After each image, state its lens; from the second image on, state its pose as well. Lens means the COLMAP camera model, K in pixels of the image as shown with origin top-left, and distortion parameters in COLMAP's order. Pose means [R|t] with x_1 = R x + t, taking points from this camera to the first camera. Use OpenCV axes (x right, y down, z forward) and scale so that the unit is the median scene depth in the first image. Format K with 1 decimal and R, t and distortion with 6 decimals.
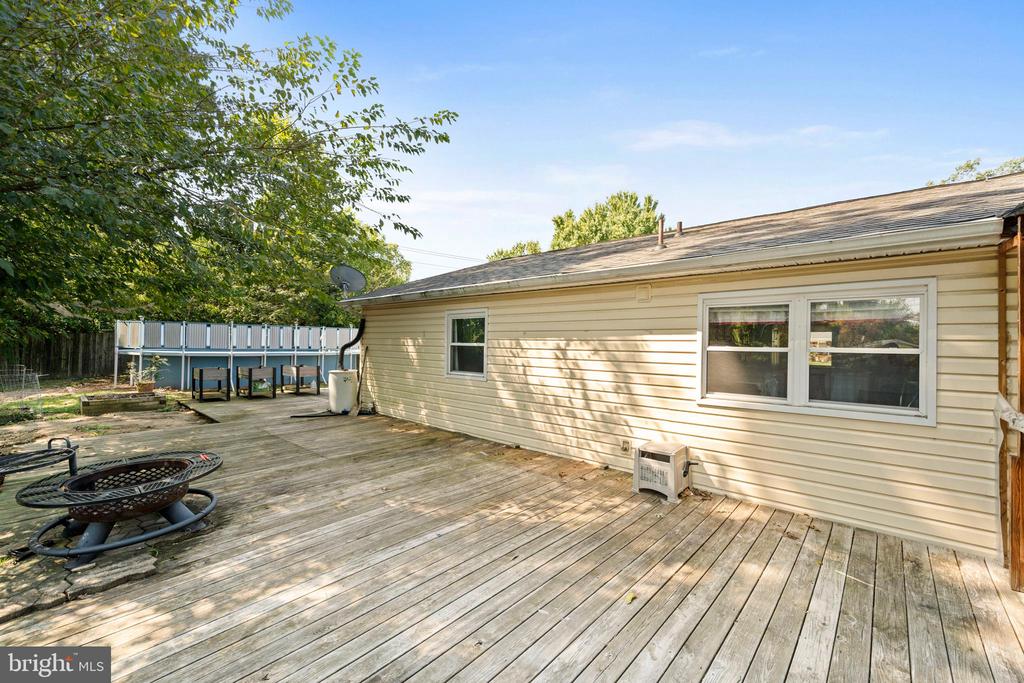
lens RADIAL K [[416.2, 0, 511.9], [0, 416.2, 346.8], [0, 0, 1]] dist [-0.002565, -0.000315]
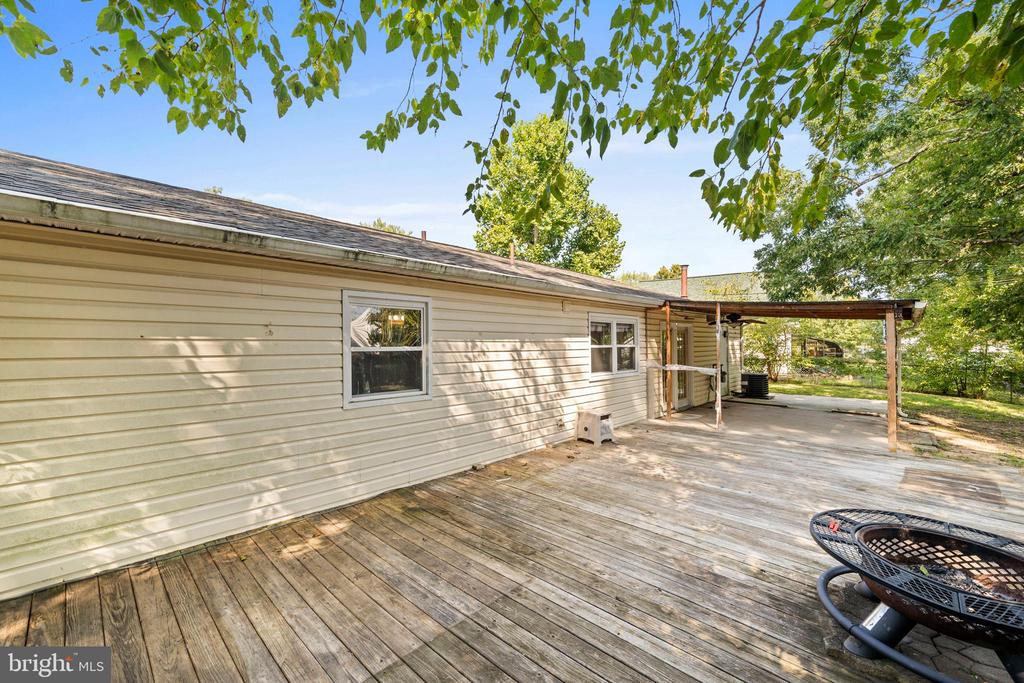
lens RADIAL K [[416.2, 0, 530.5], [0, 416.2, 342.7], [0, 0, 1]] dist [-0.002565, -0.000315]
pose [[0.009390, -0.007466, 0.999928, -0.975293], [0.014084, 0.999874, 0.007334, -0.022030], [-0.999857, 0.014014, 0.009494, 1.025773]]
